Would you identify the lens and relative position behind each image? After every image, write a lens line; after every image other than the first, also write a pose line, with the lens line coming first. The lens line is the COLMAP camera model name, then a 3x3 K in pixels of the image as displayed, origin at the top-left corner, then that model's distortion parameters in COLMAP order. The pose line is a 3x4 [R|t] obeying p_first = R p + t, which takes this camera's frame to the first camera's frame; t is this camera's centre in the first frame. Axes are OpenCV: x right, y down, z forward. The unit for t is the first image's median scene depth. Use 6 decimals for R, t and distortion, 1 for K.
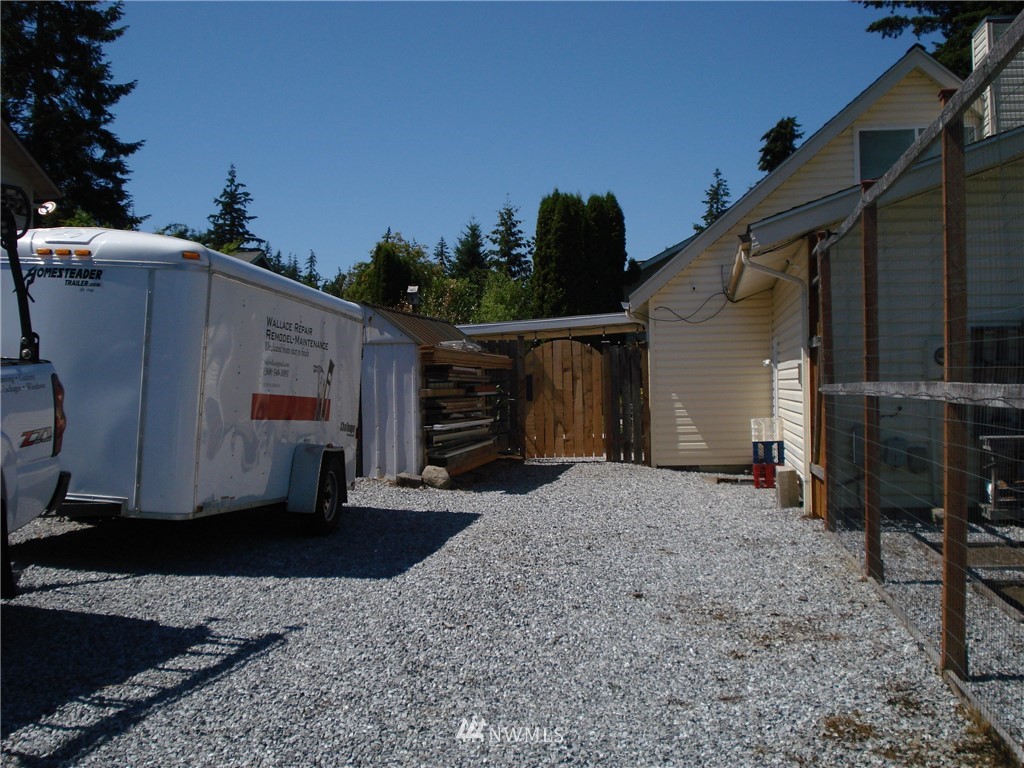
lens RADIAL K [[1165.0, 0, 513.4], [0, 1165.0, 380.5], [0, 0, 1]] dist [-0.059253, -0.117376]
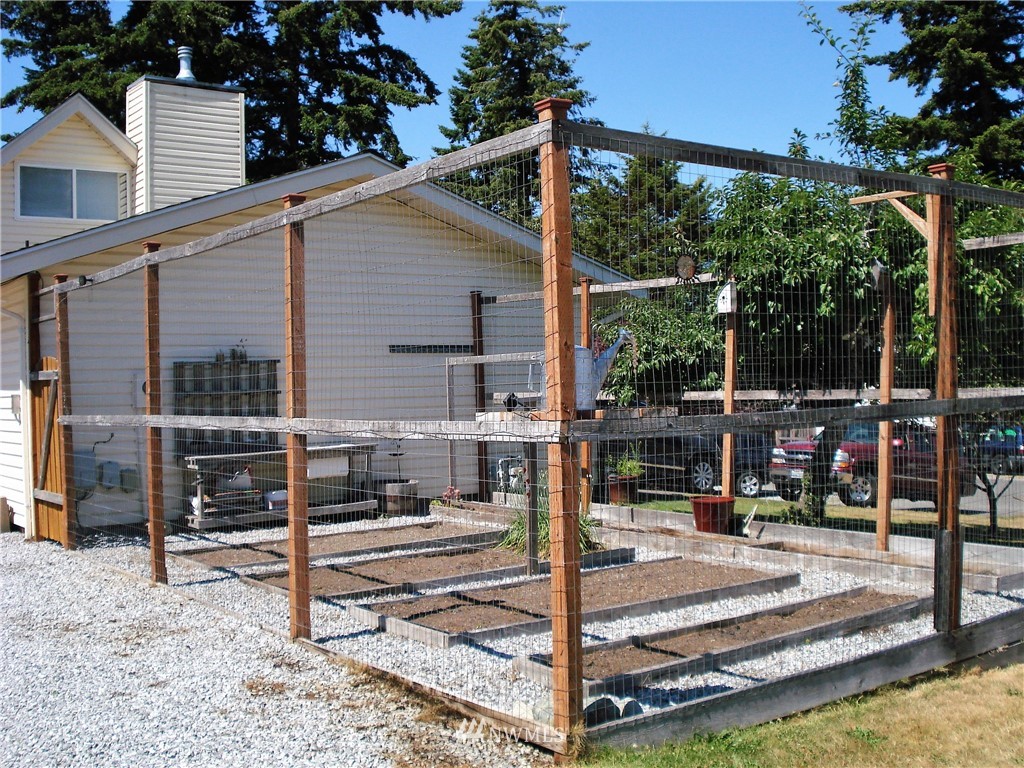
lens RADIAL K [[1165.0, 0, 513.4], [0, 1165.0, 380.5], [0, 0, 1]] dist [-0.059253, -0.117376]
pose [[0.705901, 0.001118, 0.708310, -0.180952], [0.010352, 0.999876, -0.011896, -0.011072], [-0.708235, 0.015730, 0.705802, -0.053882]]
